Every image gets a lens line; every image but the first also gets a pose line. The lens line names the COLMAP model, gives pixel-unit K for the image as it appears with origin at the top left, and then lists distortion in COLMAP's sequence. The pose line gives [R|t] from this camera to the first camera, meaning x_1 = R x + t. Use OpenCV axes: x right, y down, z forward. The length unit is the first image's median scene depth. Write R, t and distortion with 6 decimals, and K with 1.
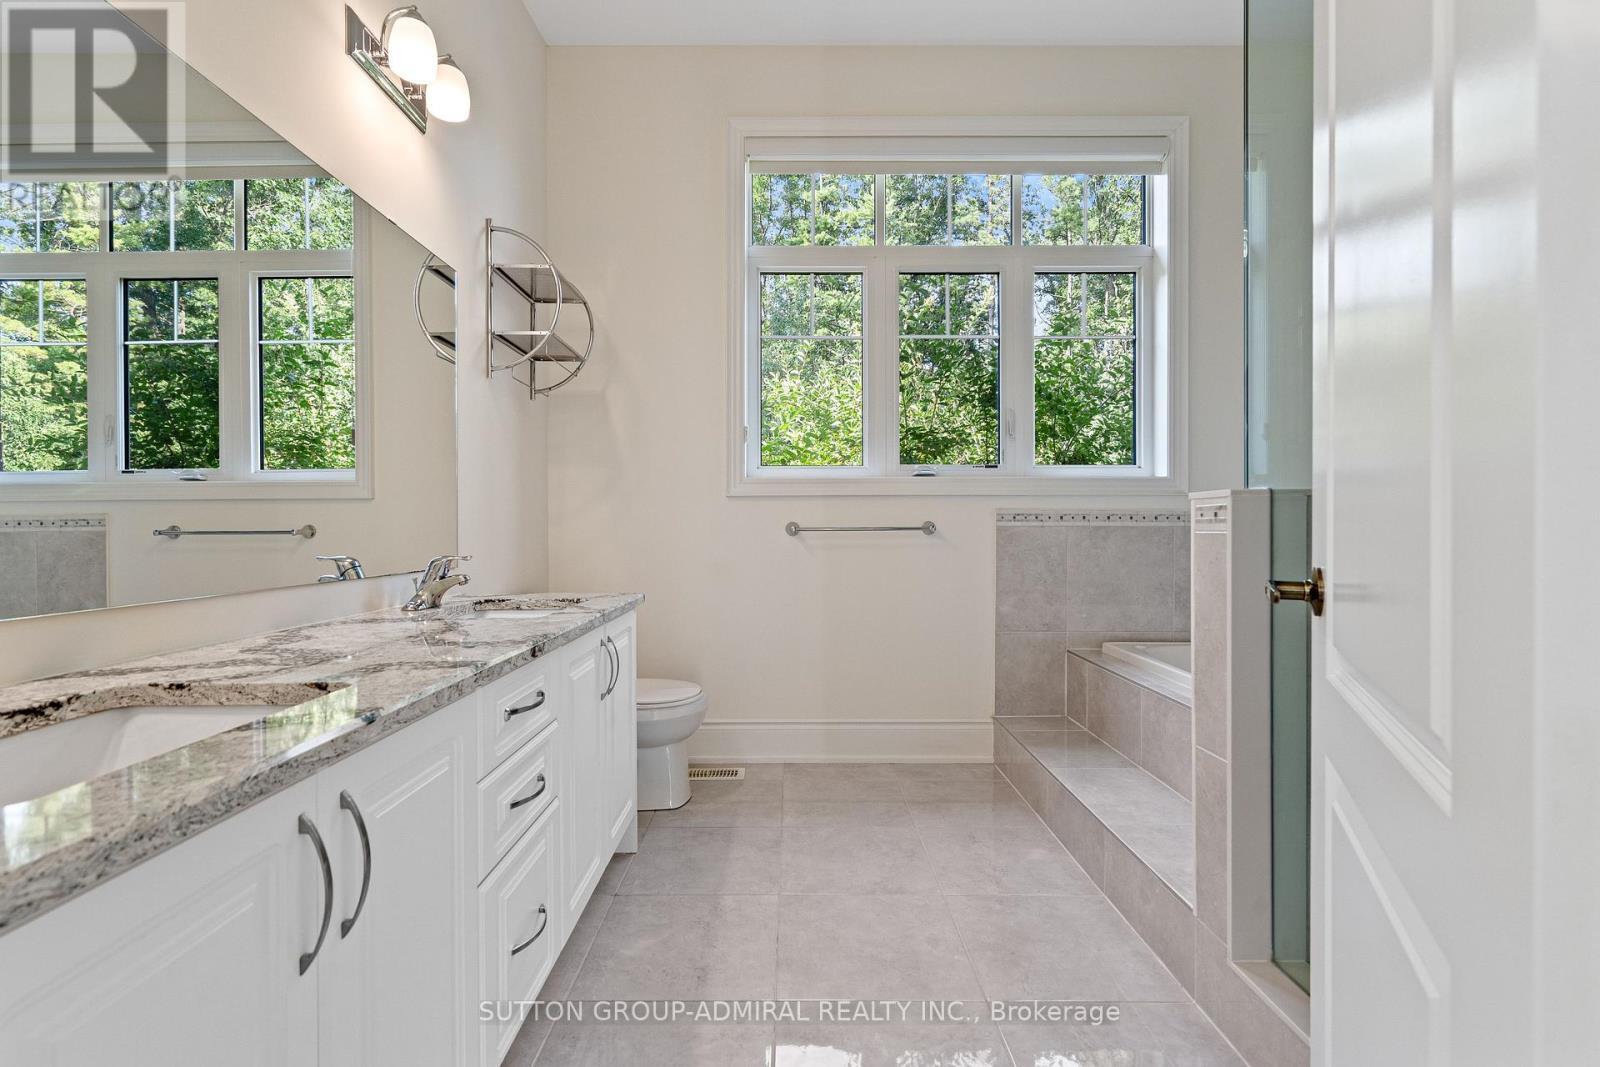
lens RADIAL K [[754.0, 0, 796.6], [0, 754.0, 528.8], [0, 0, 1]] dist [-0.002011, 0.001666]
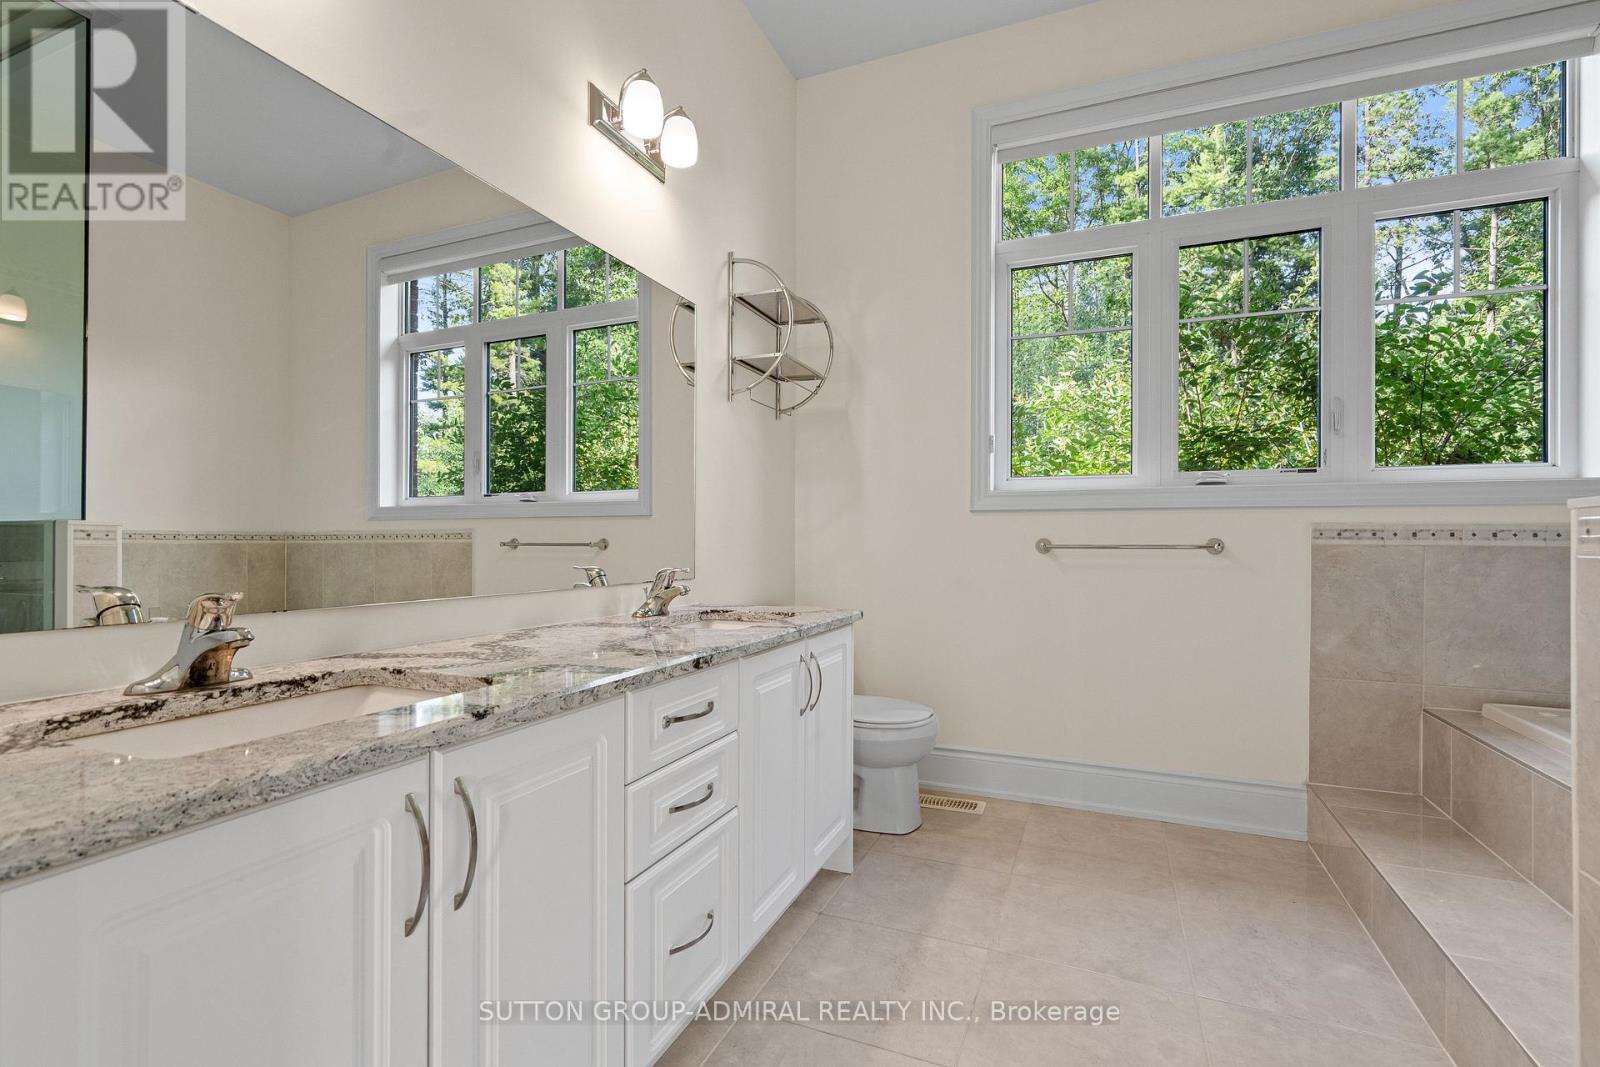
lens RADIAL K [[754.0, 0, 795.6], [0, 754.0, 538.8], [0, 0, 1]] dist [-0.002011, 0.001666]
pose [[0.916013, 0.005753, -0.401108, 0.093043], [-0.008597, 0.999949, -0.005292, -0.001059], [0.401057, 0.008296, 0.916015, 0.054704]]
